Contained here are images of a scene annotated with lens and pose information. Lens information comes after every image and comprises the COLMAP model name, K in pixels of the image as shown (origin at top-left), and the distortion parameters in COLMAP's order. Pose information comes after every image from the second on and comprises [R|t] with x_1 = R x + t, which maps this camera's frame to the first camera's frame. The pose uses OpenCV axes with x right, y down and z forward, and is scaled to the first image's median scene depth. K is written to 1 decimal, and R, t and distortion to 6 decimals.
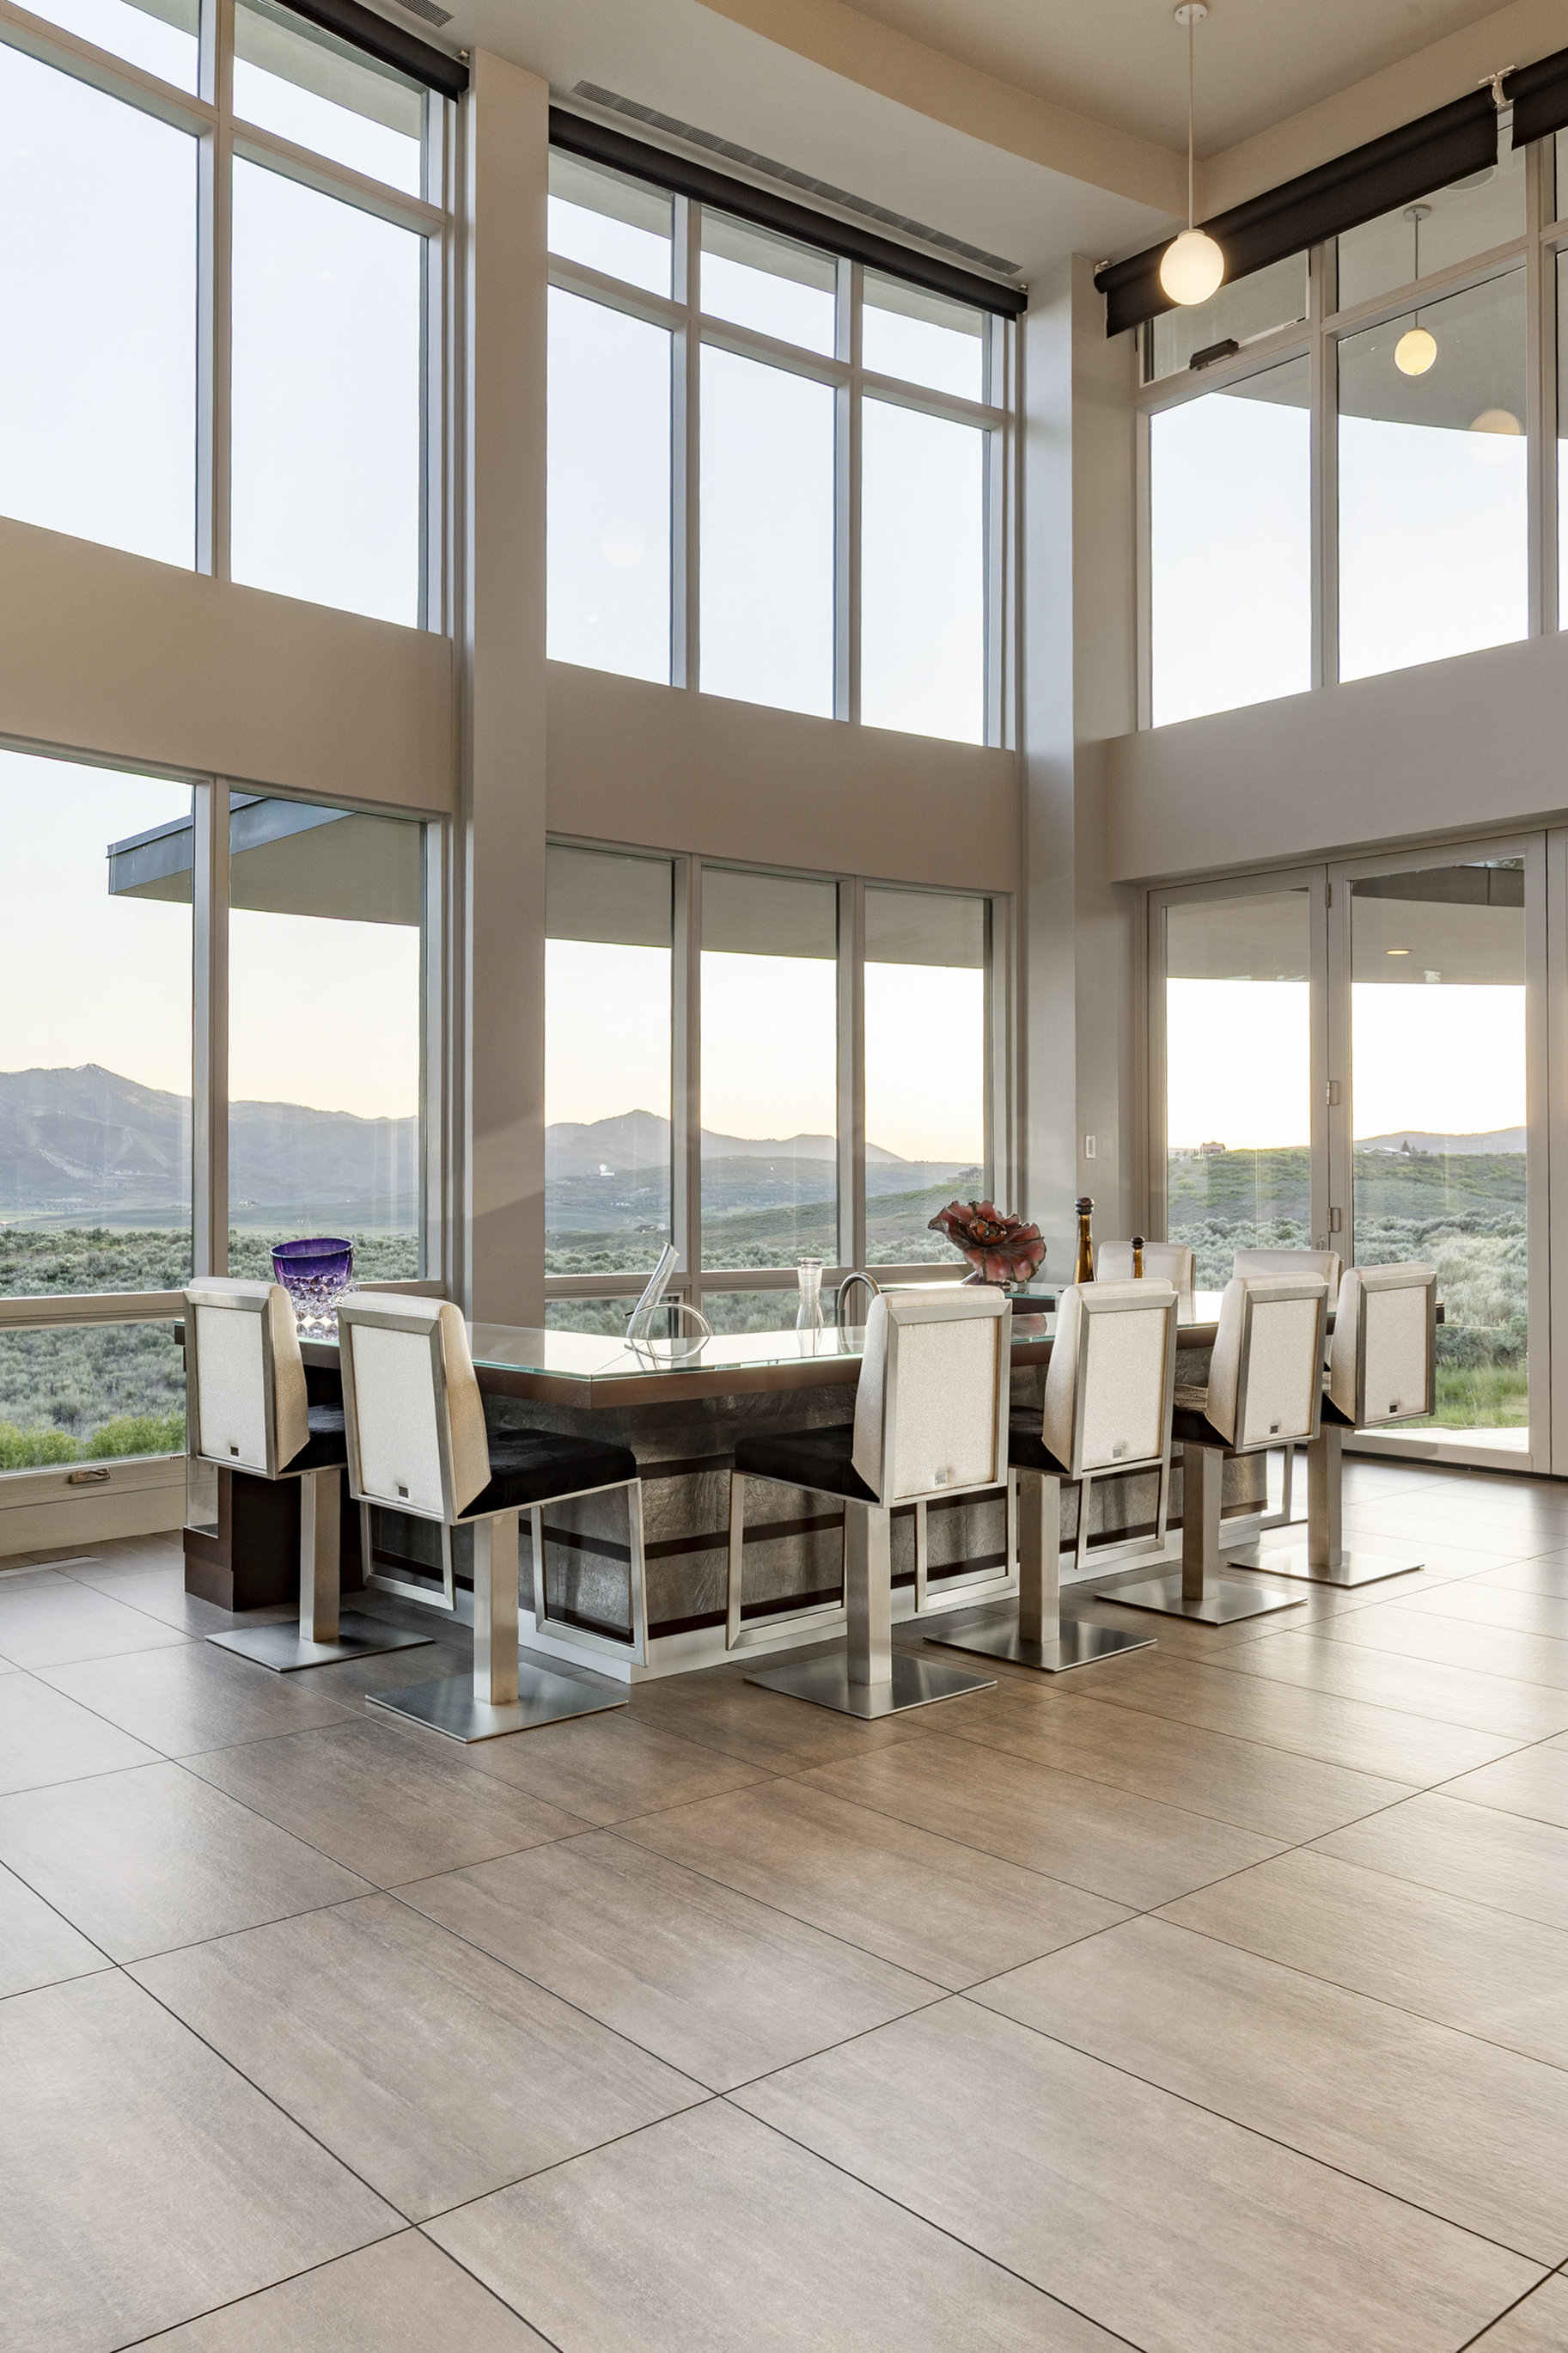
lens RADIAL K [[1749.4, 0, 777.2], [0, 1749.4, 1189.3], [0, 0, 1]] dist [-0.012616, -0.012033]
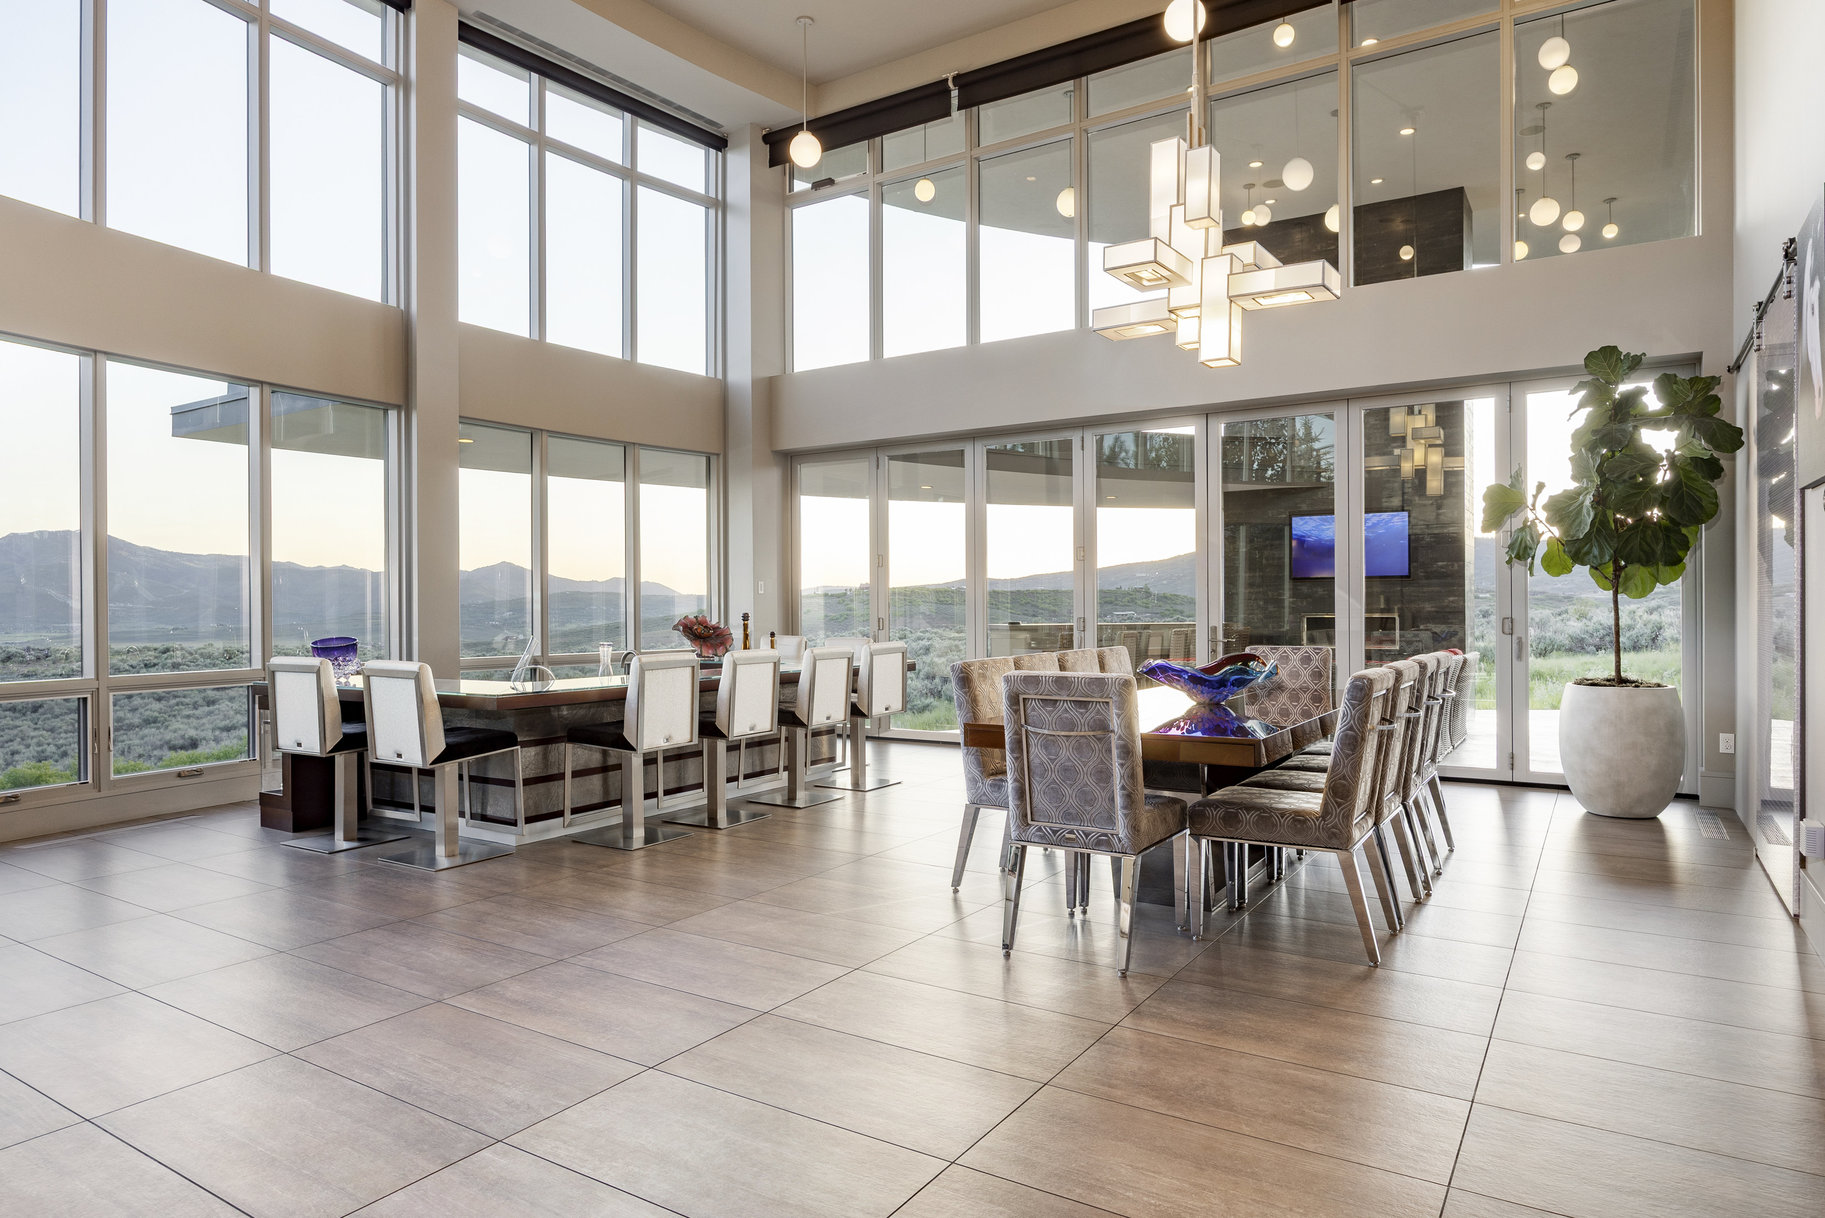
lens RADIAL K [[1057.4, 0, 936.6], [0, 1057.4, 615.1], [0, 0, 1]] dist [-0.031523, 0.007979]
pose [[0.952432, -0.008882, 0.304621, 0.008772], [0.007707, 0.999957, 0.005059, 0.002185], [-0.304653, -0.002471, 0.952460, -0.204121]]
